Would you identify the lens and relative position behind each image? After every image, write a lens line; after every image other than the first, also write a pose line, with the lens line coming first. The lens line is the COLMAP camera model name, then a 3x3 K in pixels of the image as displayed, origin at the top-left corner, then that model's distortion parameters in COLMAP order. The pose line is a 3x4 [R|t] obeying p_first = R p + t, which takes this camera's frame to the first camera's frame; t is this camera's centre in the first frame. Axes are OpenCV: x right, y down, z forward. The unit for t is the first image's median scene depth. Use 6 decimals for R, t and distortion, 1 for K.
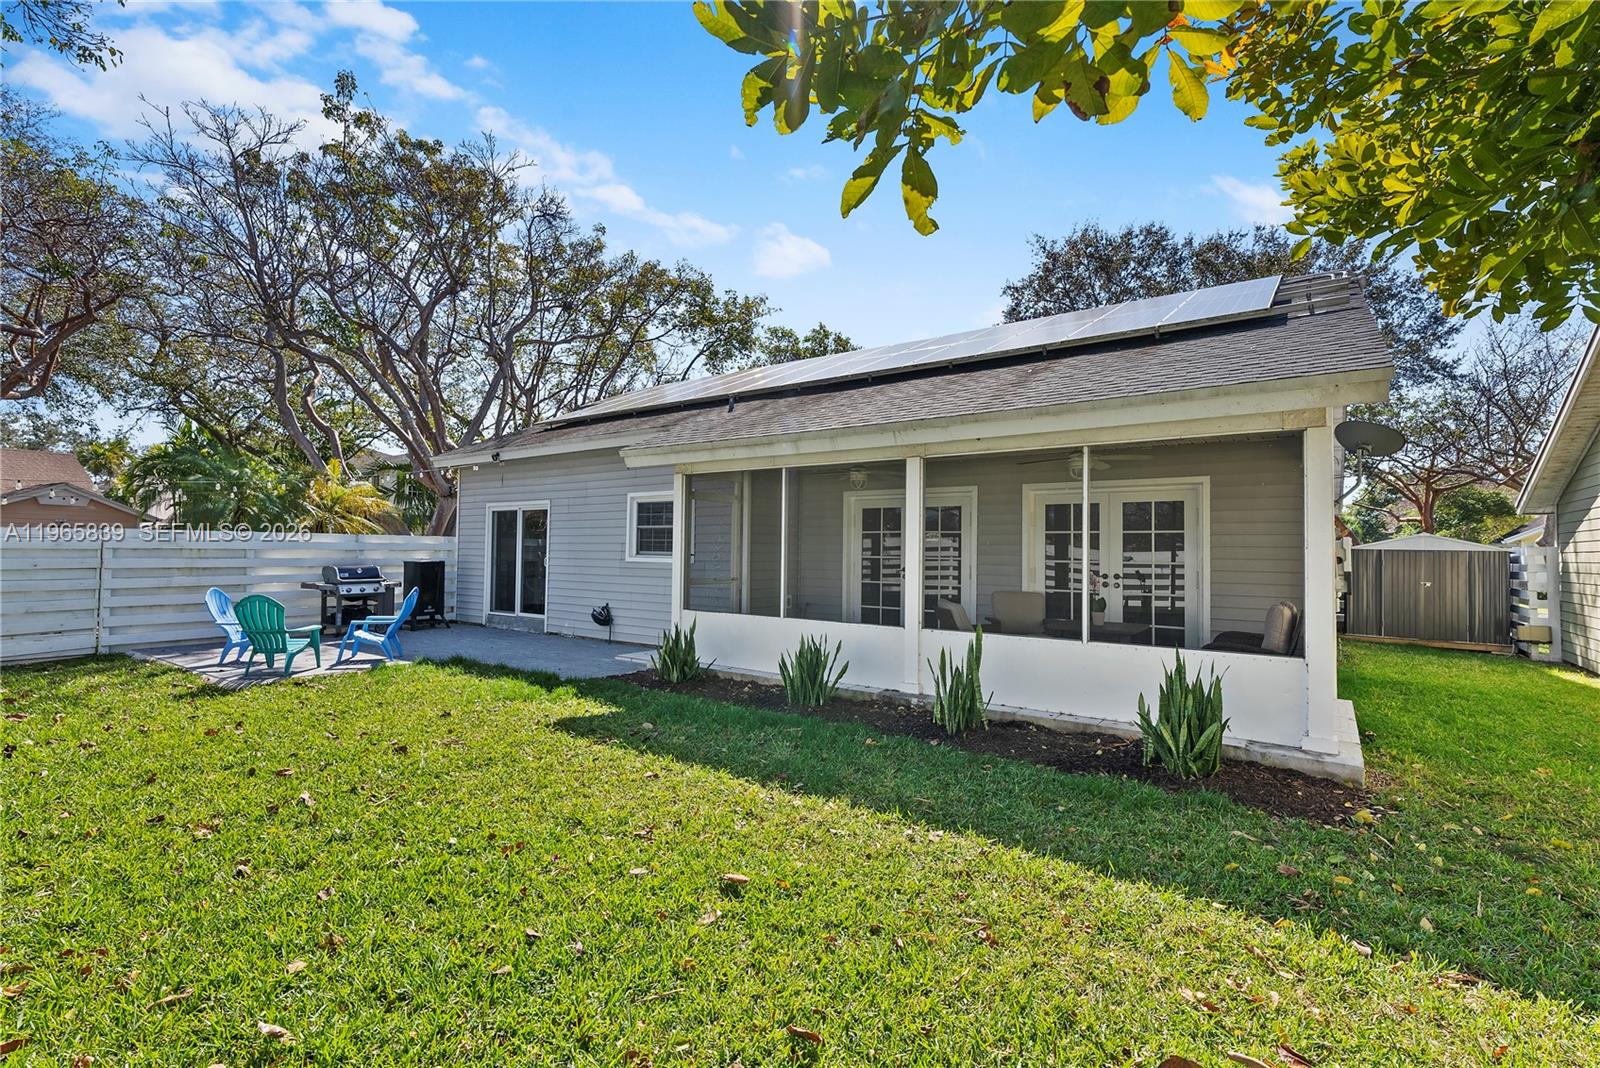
lens RADIAL K [[730.9, 0, 800.0], [0, 730.9, 534.0], [0, 0, 1]] dist [-0.051245, -0.000033]
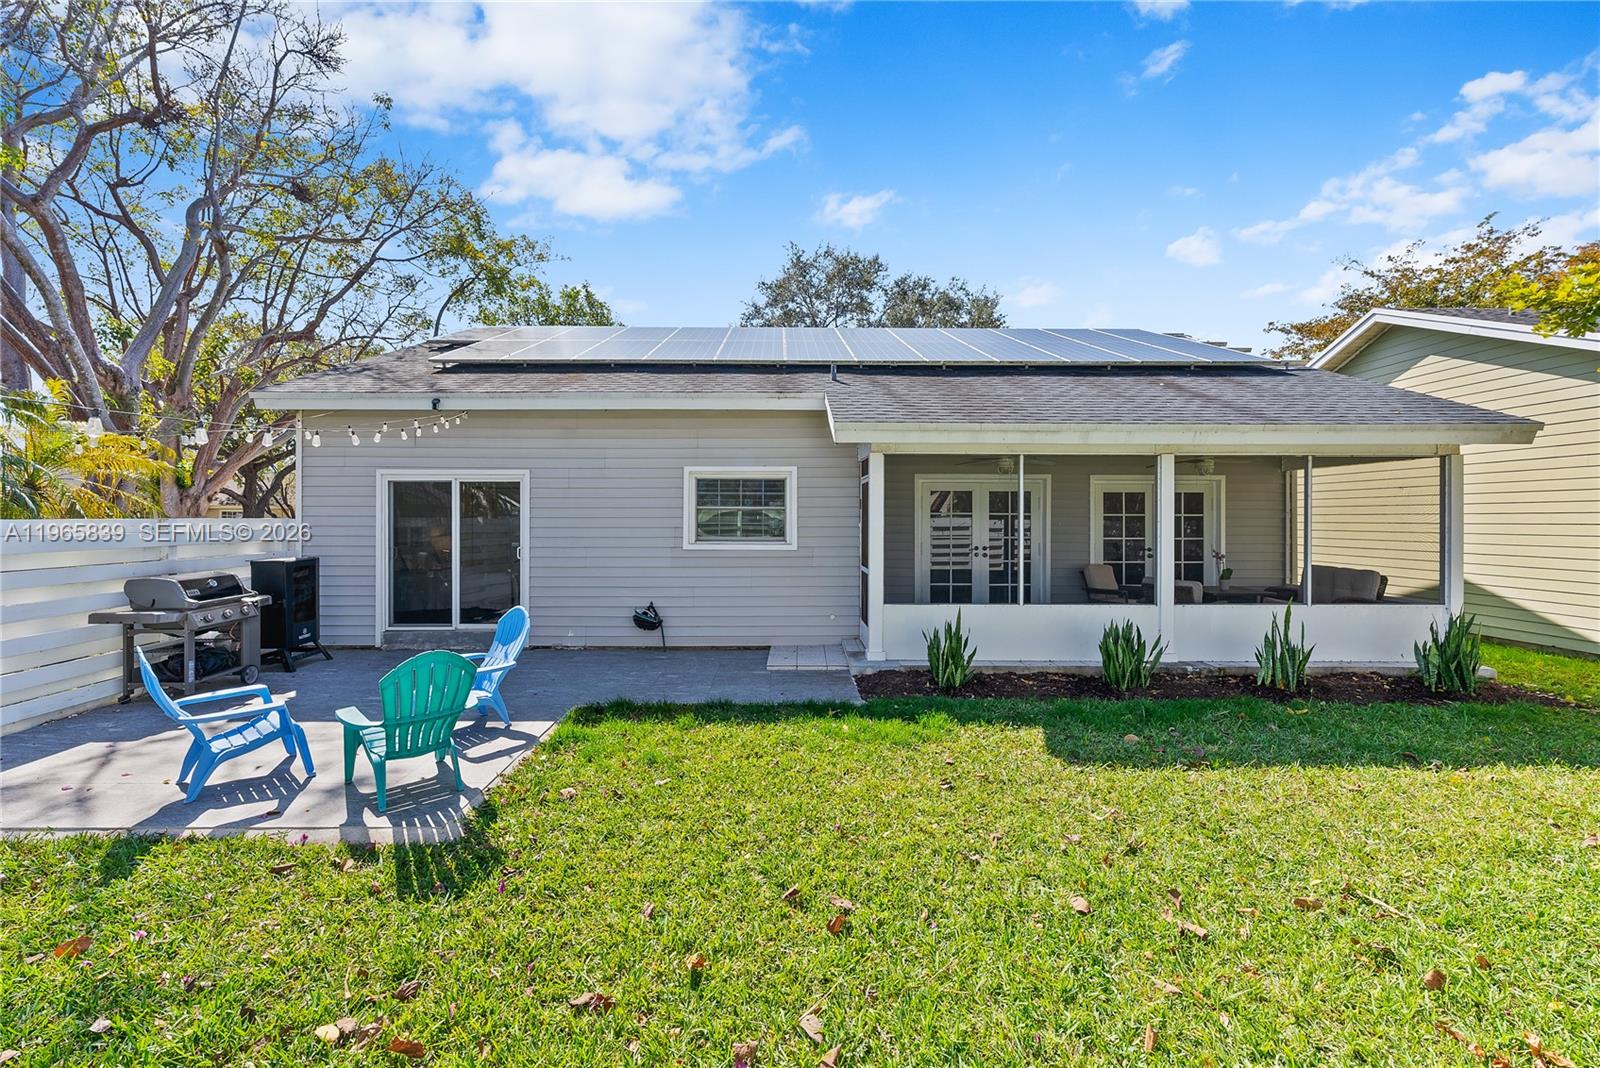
lens RADIAL K [[647.1, 0, 788.4], [0, 647.1, 528.5], [0, 0, 1]] dist [0.001256, 0.000118]
pose [[0.808710, -0.013510, 0.588052, -0.568365], [-0.007449, 0.999421, 0.033204, -0.011419], [-0.588160, -0.031233, 0.808141, 0.334847]]
